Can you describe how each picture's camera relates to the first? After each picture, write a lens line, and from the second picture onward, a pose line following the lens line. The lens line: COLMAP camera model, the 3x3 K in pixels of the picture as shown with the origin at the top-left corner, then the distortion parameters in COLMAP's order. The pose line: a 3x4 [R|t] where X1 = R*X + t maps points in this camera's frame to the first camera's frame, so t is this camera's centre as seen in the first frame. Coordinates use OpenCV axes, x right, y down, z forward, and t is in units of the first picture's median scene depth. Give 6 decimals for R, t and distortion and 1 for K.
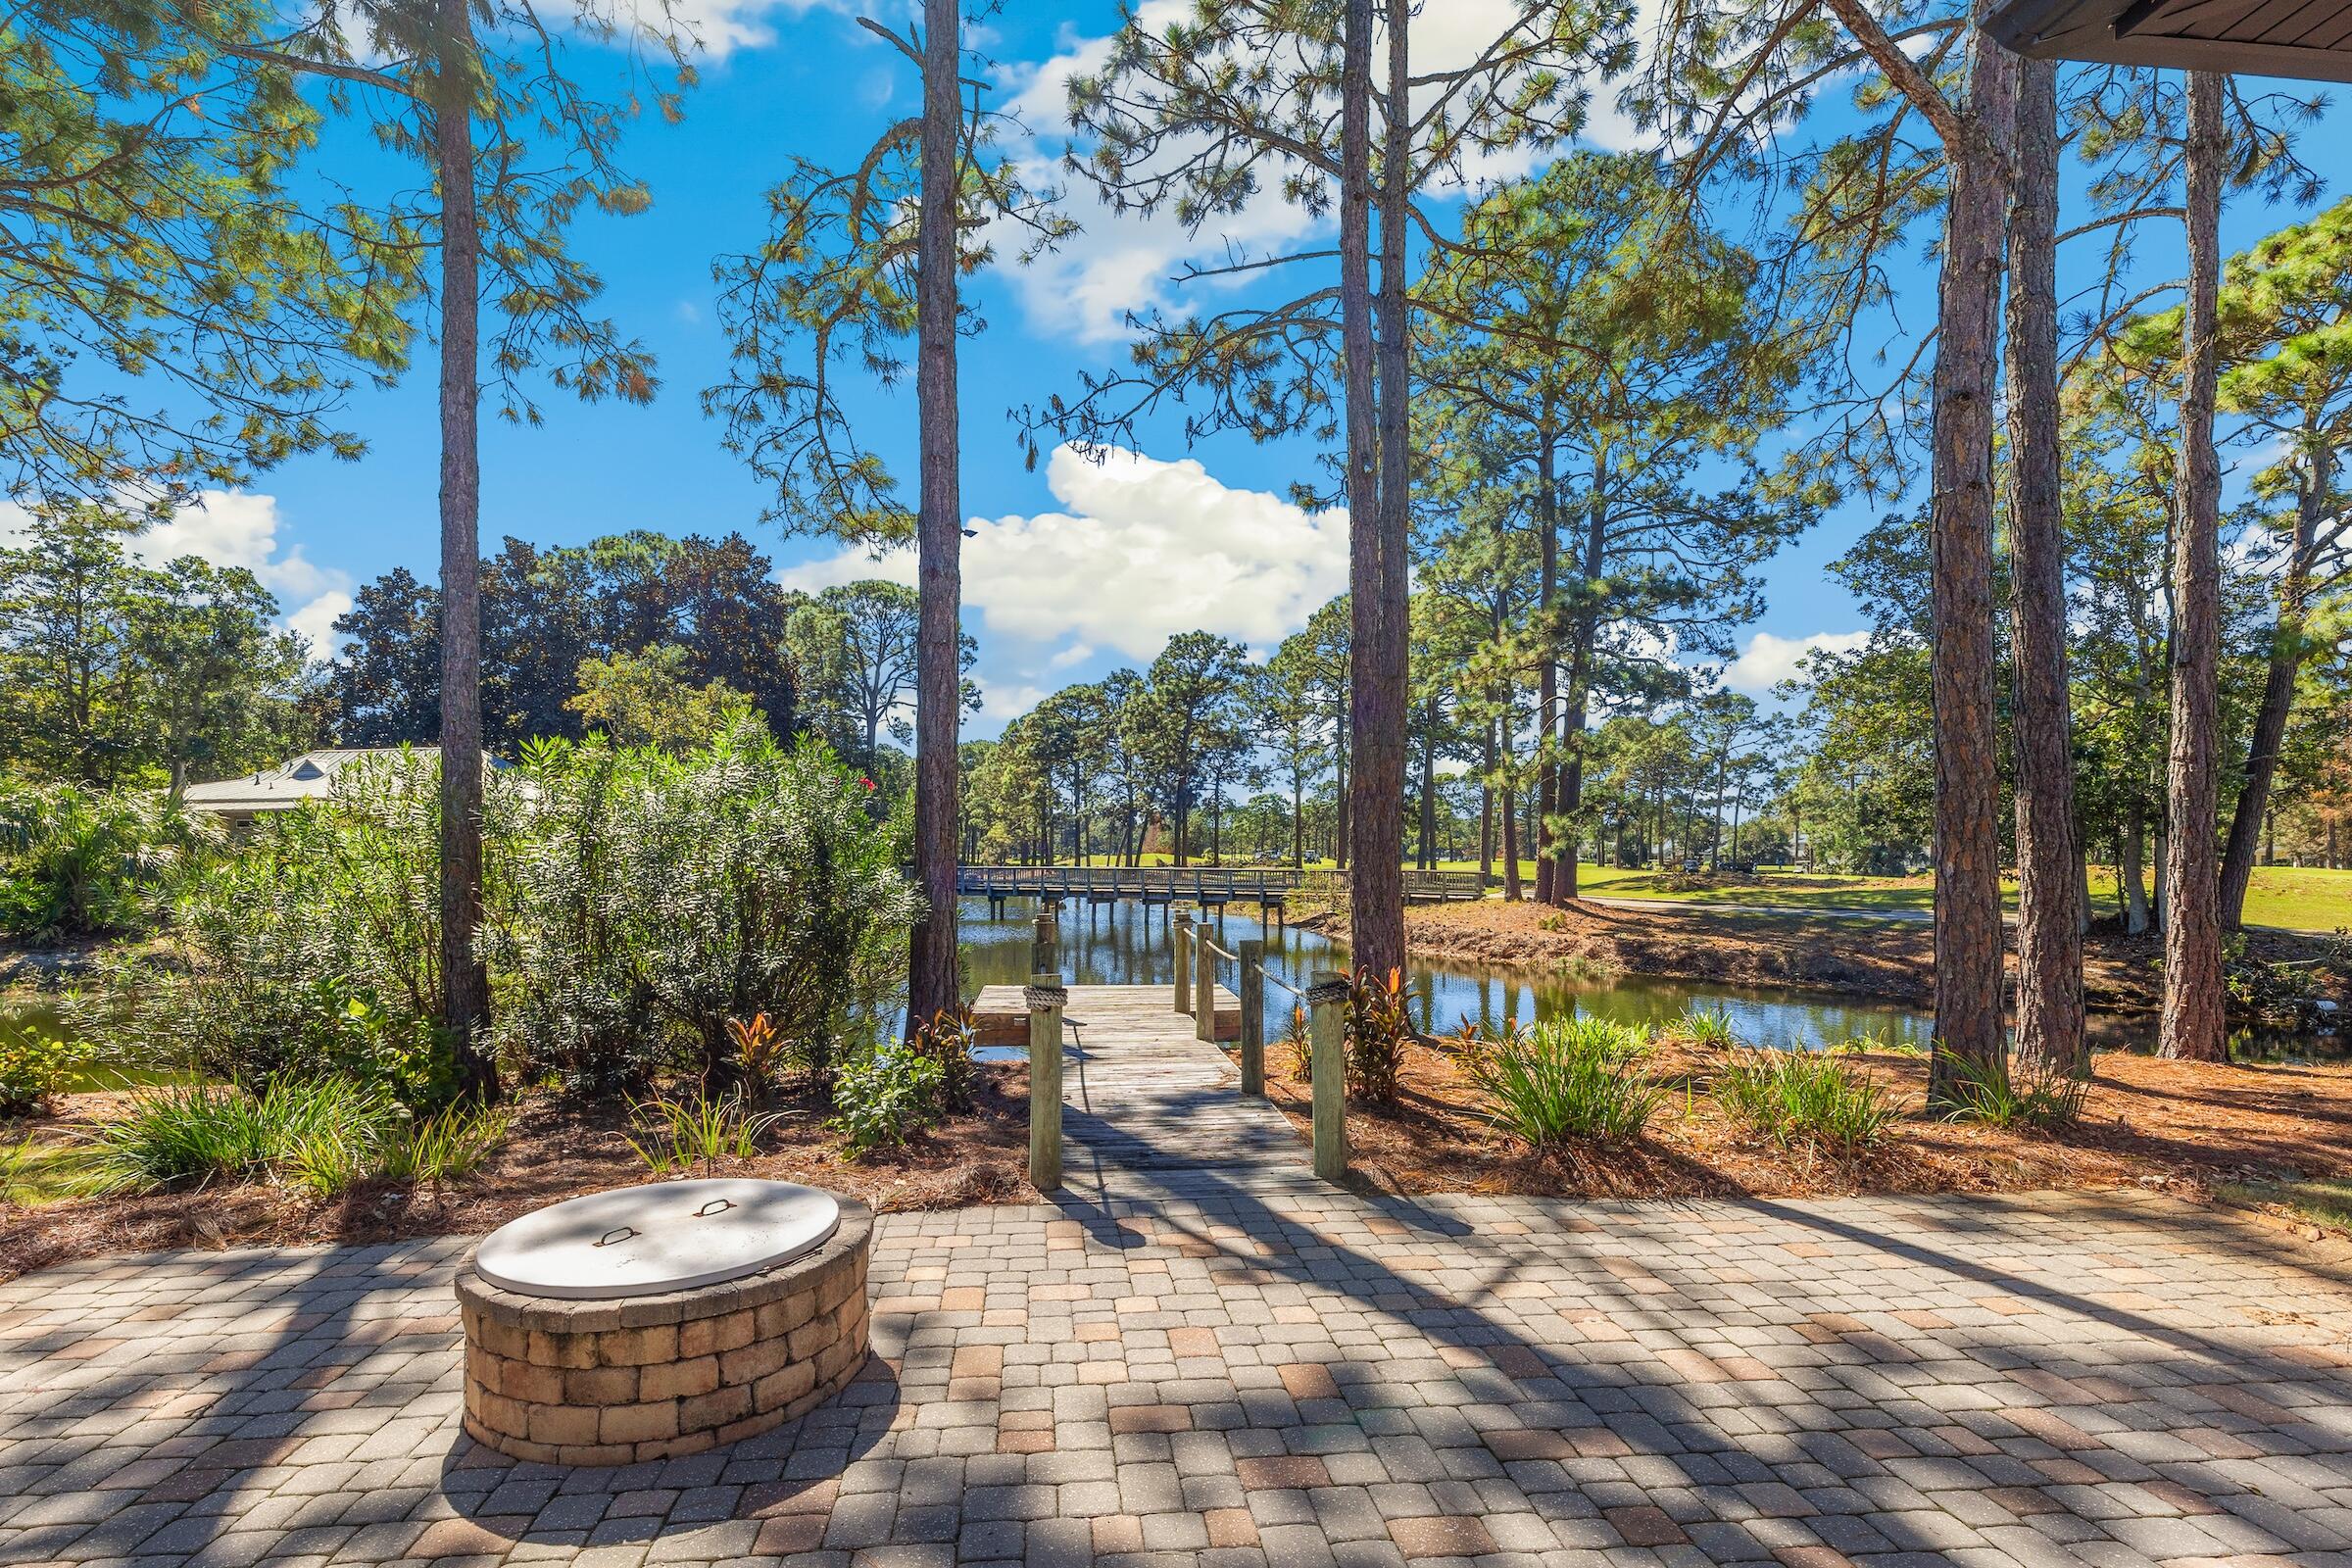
lens RADIAL K [[1128.1, 0, 1172.1], [0, 1128.1, 869.6], [0, 0, 1]] dist [0.012341, -0.000653]
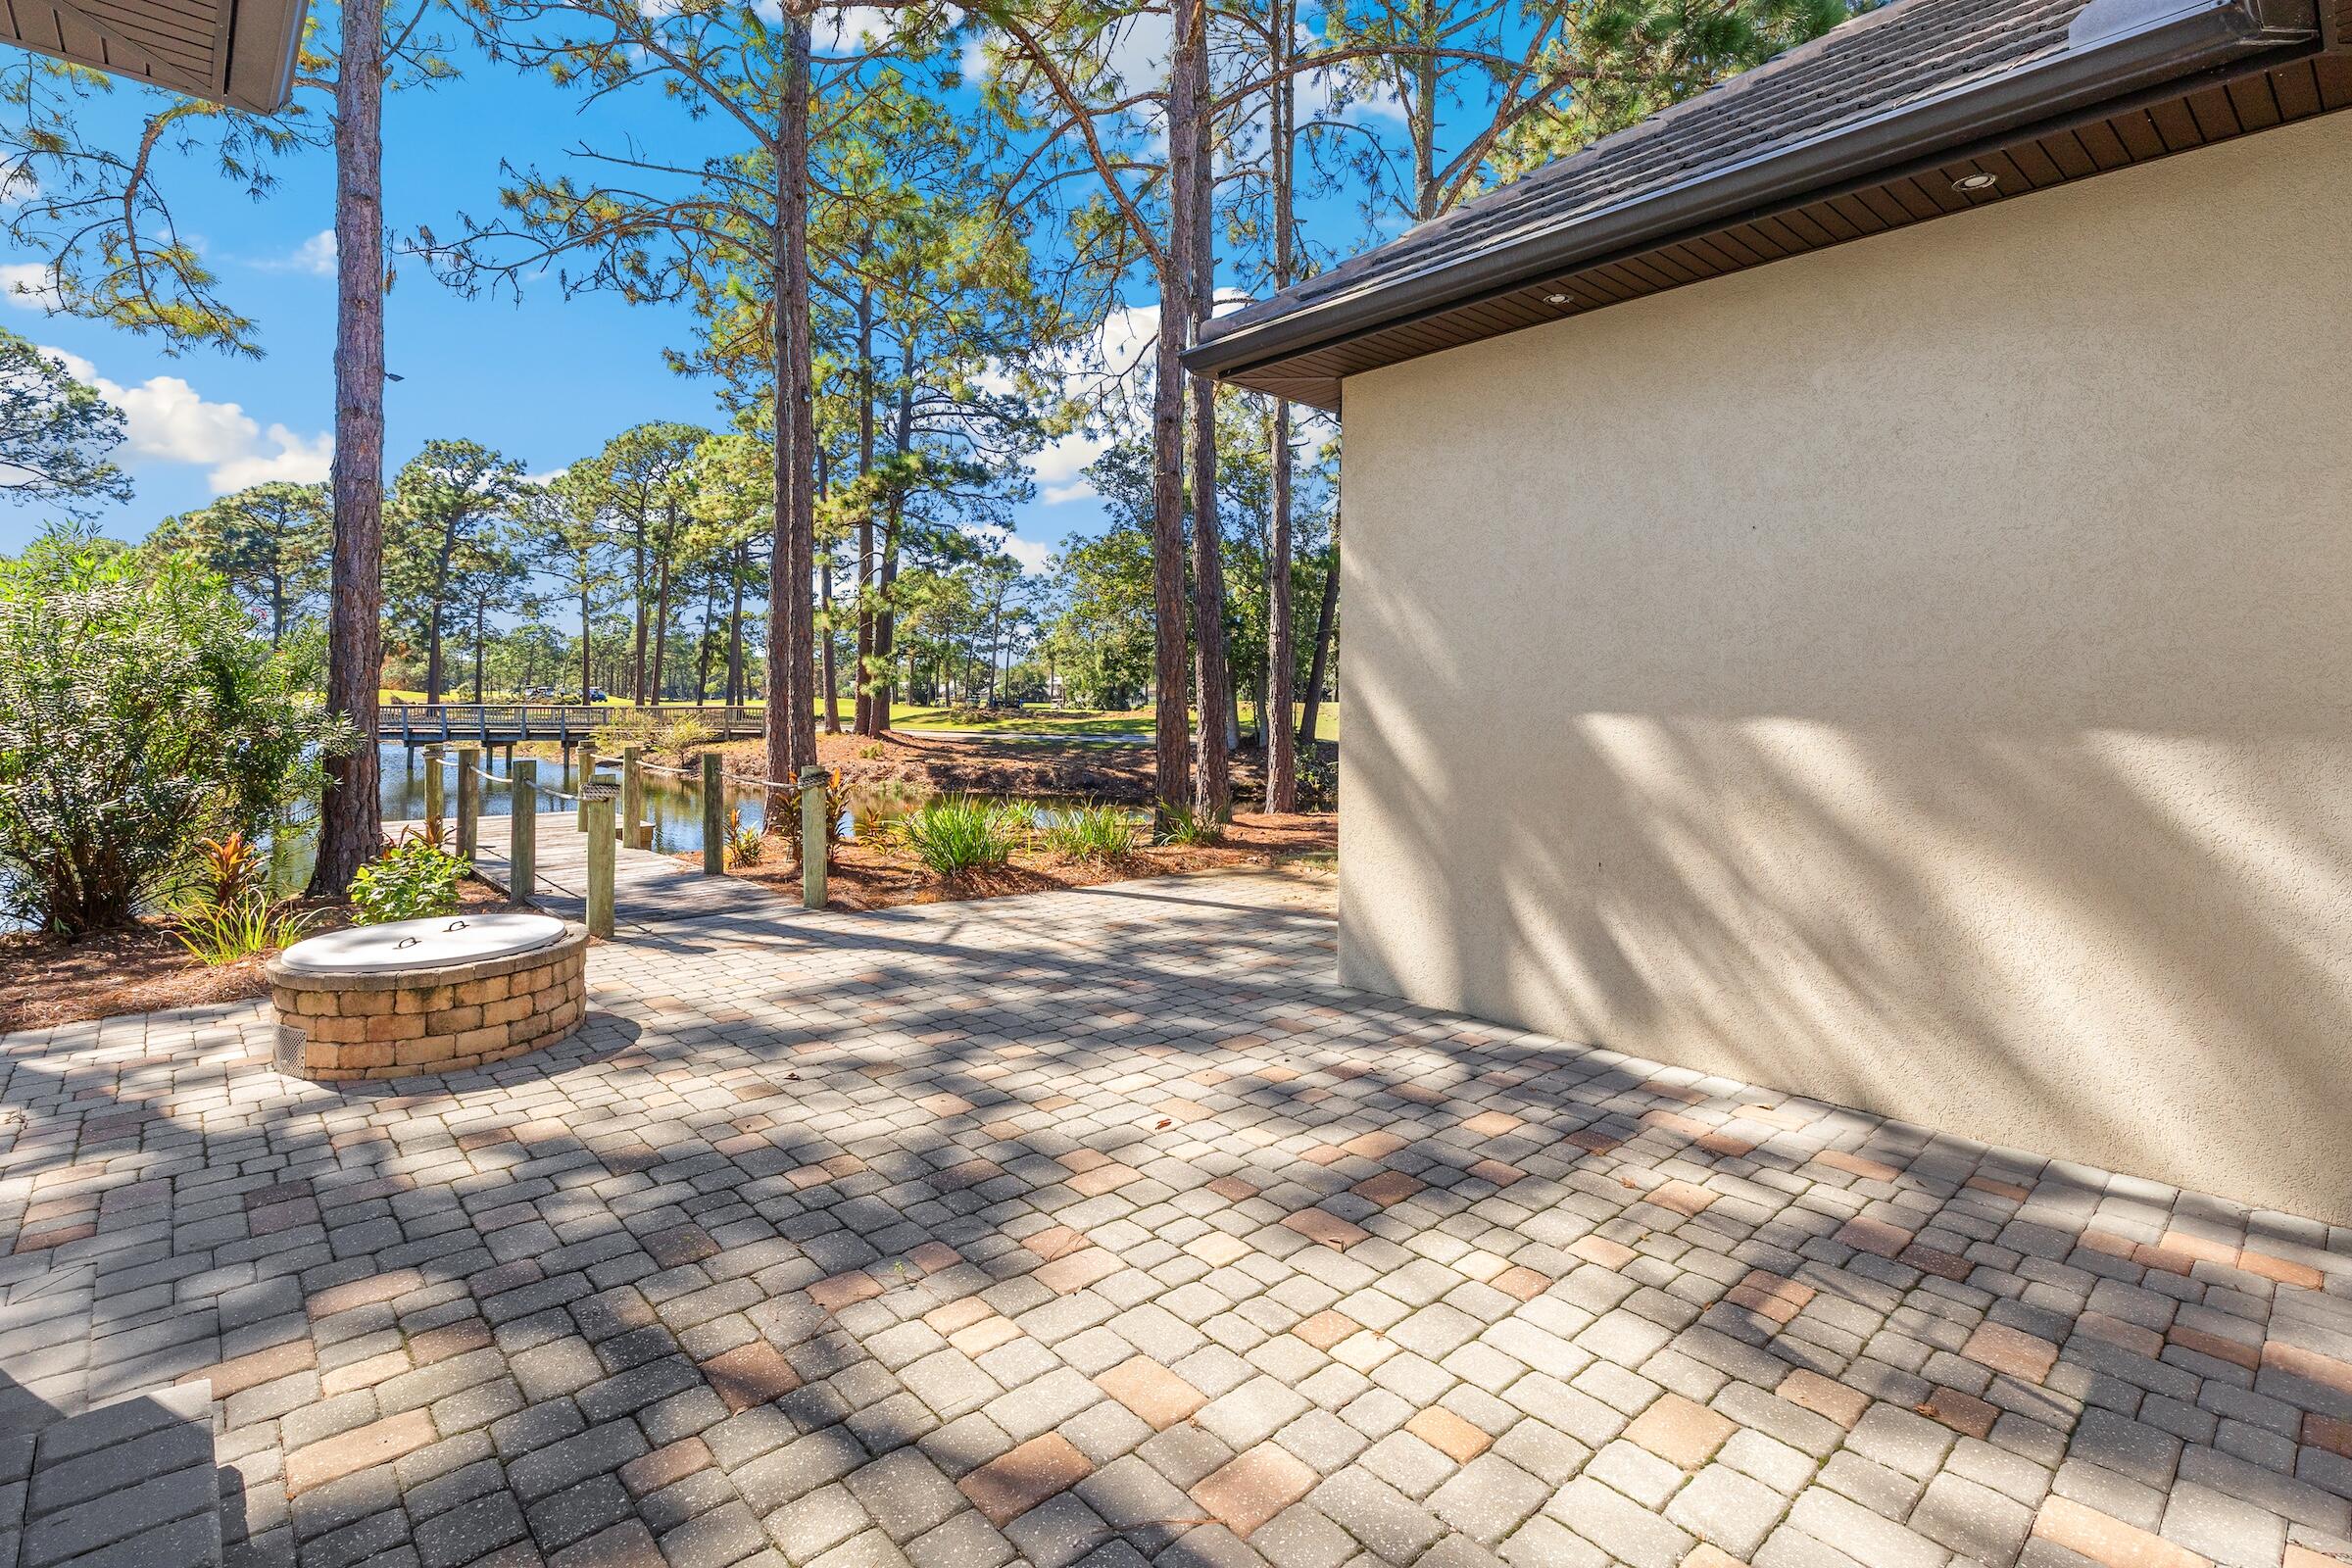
lens RADIAL K [[1128.1, 0, 1171.8], [0, 1128.1, 682.6], [0, 0, 1]] dist [0.012341, -0.000653]
pose [[0.817316, 0.009597, 0.576110, -0.078915], [0.003837, 0.999748, -0.022097, 0.004471], [-0.576177, 0.020271, 0.817074, -0.109609]]
